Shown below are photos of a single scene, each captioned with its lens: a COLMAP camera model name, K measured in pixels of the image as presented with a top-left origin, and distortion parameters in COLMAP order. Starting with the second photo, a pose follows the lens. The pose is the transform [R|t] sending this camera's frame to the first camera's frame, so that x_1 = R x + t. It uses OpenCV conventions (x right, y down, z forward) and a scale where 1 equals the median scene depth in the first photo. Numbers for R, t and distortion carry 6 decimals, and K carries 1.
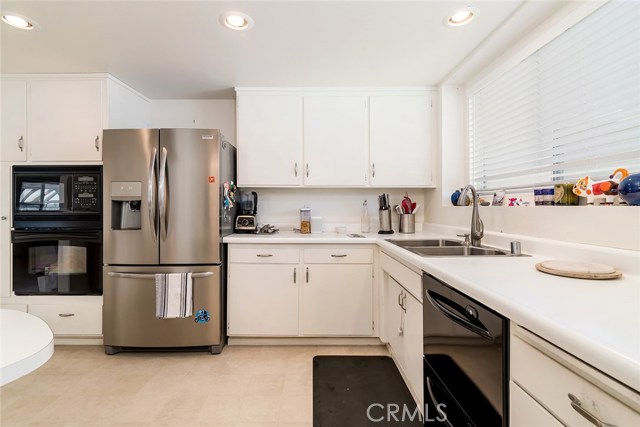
lens RADIAL K [[302.8, 0, 319.3], [0, 302.8, 206.7], [0, 0, 1]] dist [0.016221, -0.000512]
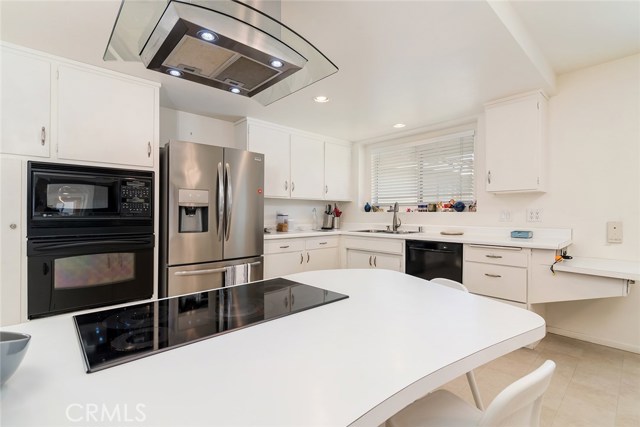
lens RADIAL K [[302.8, 0, 316.6], [0, 302.8, 215.3], [0, 0, 1]] dist [0.016221, -0.000512]
pose [[0.721744, -0.004204, 0.692147, -1.011186], [0.000465, 0.999984, 0.005588, 0.006555], [-0.692160, -0.003712, 0.721735, -0.114661]]
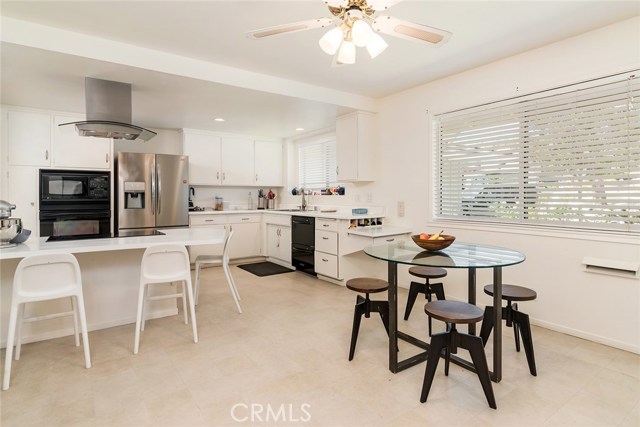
lens RADIAL K [[378.2, 0, 337.7], [0, 378.2, 203.1], [0, 0, 1]] dist [0.020930, 0.001720]
pose [[0.798425, -0.013415, 0.601945, -0.963694], [0.002812, 0.999824, 0.018552, 0.004957], [-0.602088, -0.013120, 0.798322, -1.417581]]
